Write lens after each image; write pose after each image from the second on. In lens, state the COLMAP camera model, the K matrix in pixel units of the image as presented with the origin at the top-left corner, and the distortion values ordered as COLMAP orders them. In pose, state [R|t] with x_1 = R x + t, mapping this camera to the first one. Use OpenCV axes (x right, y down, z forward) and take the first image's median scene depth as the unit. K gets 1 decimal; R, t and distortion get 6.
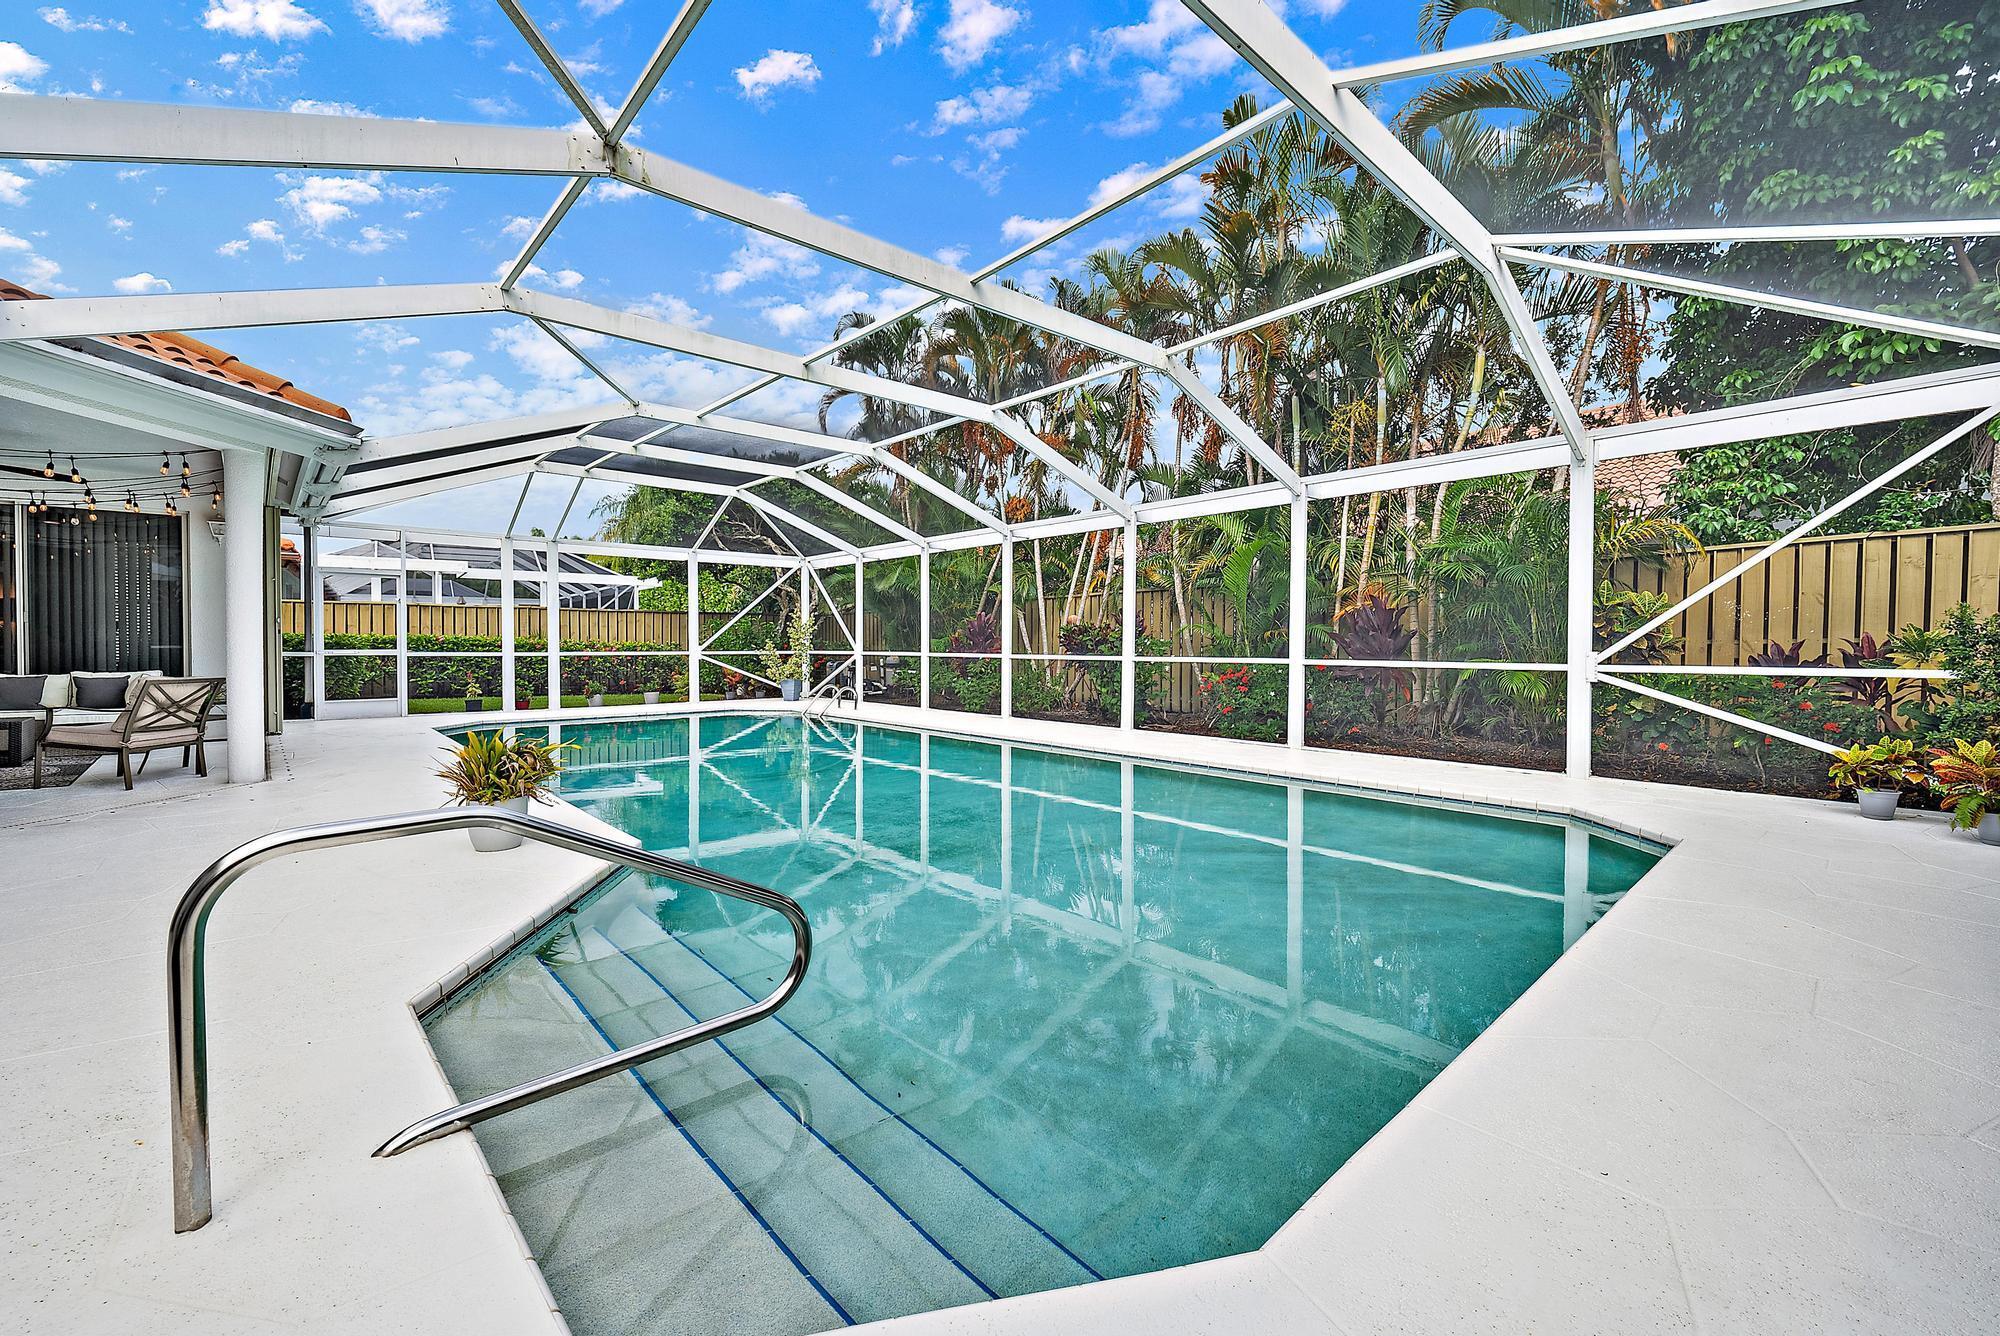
lens RADIAL K [[813.2, 0, 1000.7], [0, 813.2, 653.0], [0, 0, 1]] dist [0.000791, -0.000342]
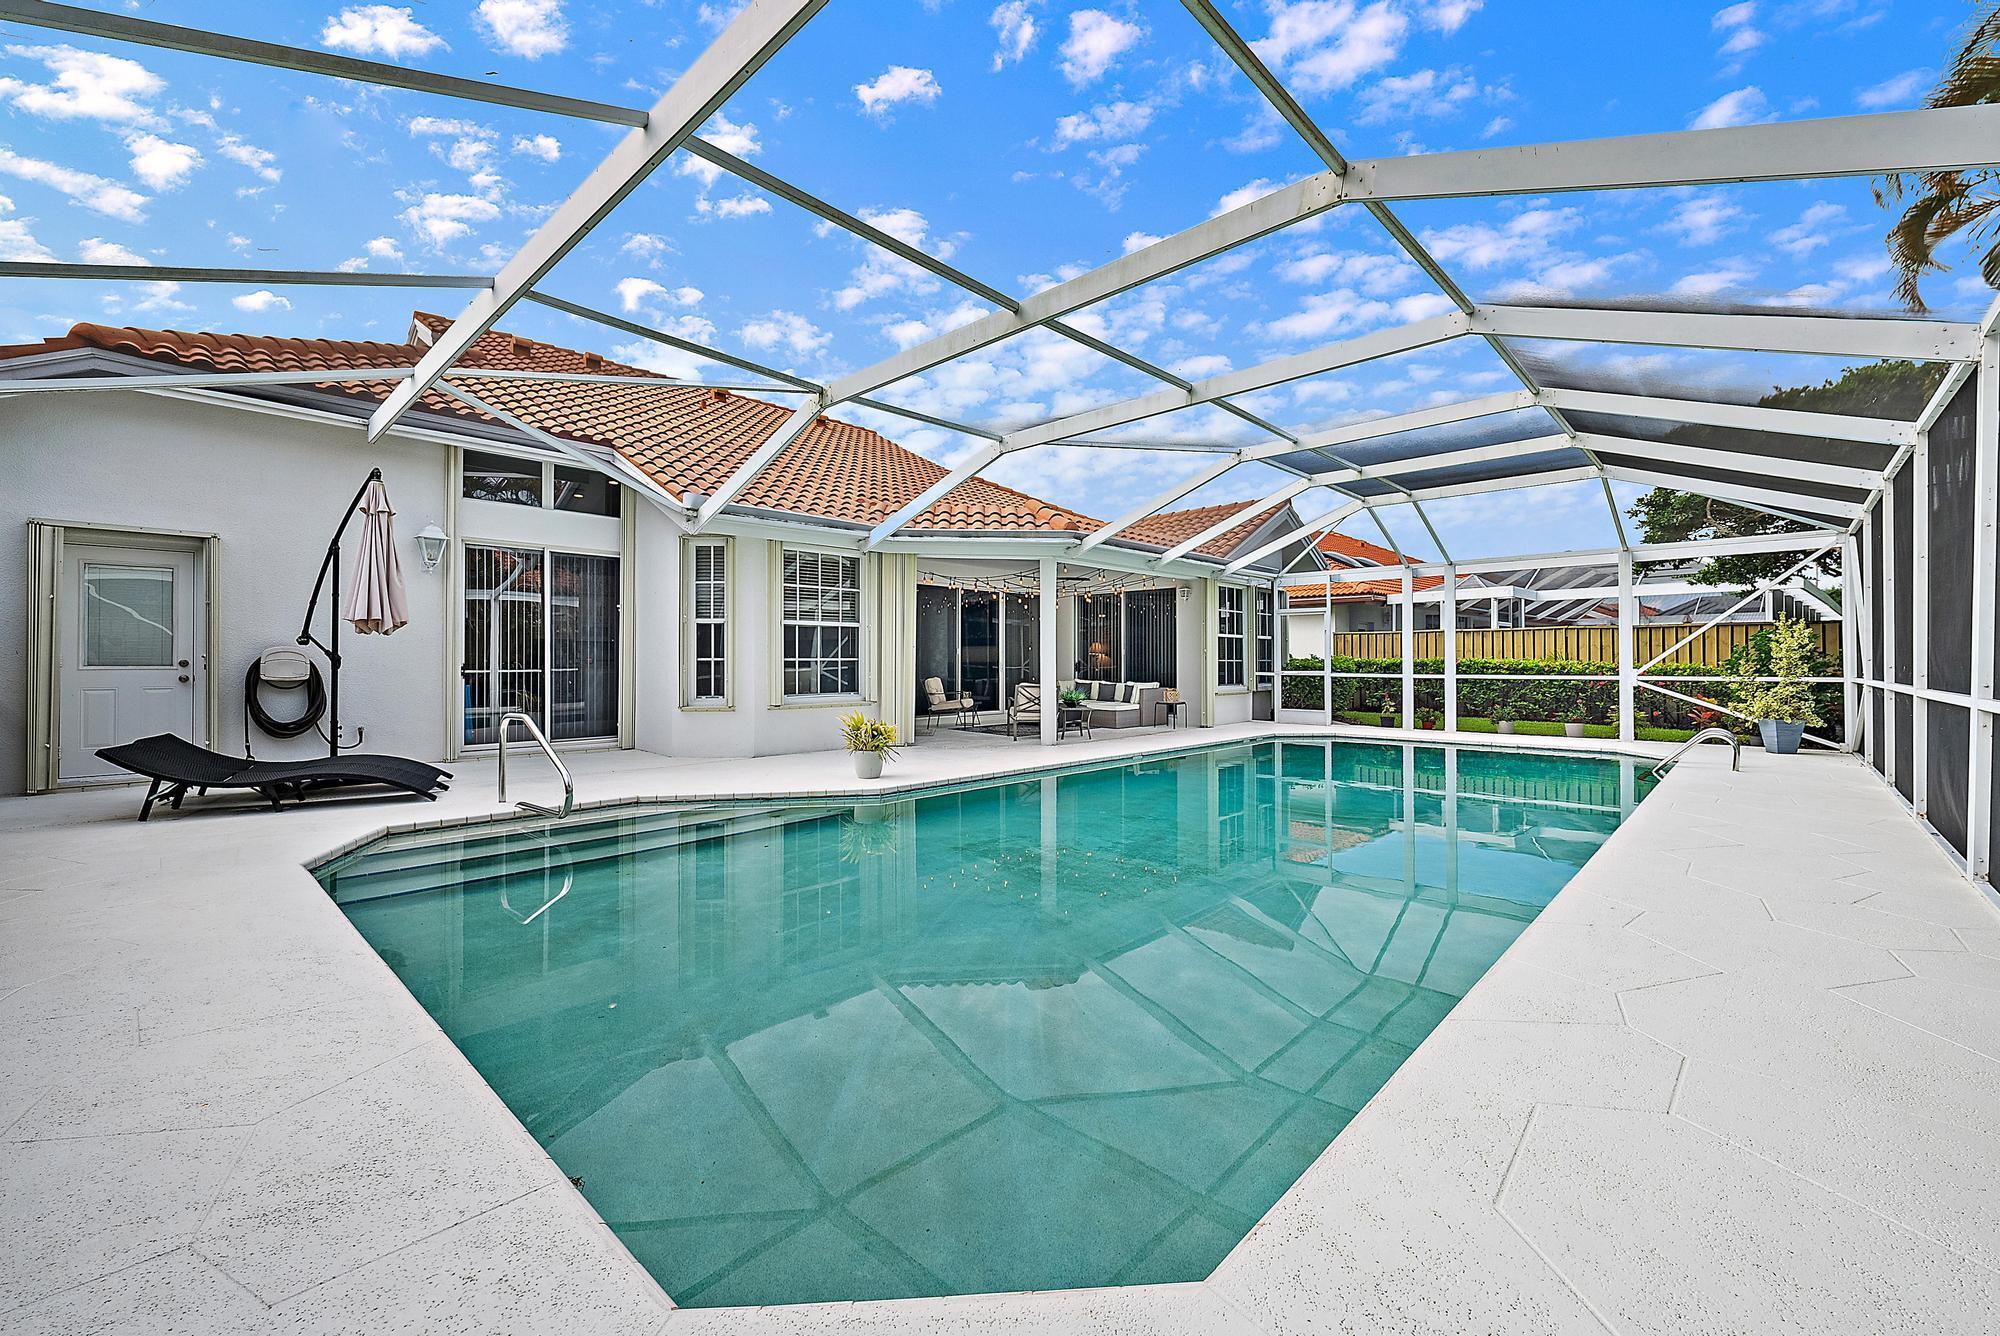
lens RADIAL K [[813.2, 0, 1006.4], [0, 813.2, 667.4], [0, 0, 1]] dist [0.000791, -0.000342]
pose [[0.999973, -0.005250, 0.005179, -0.150249], [0.005248, 0.999986, 0.000387, -0.001683], [-0.005181, -0.000359, 0.999987, -0.001145]]
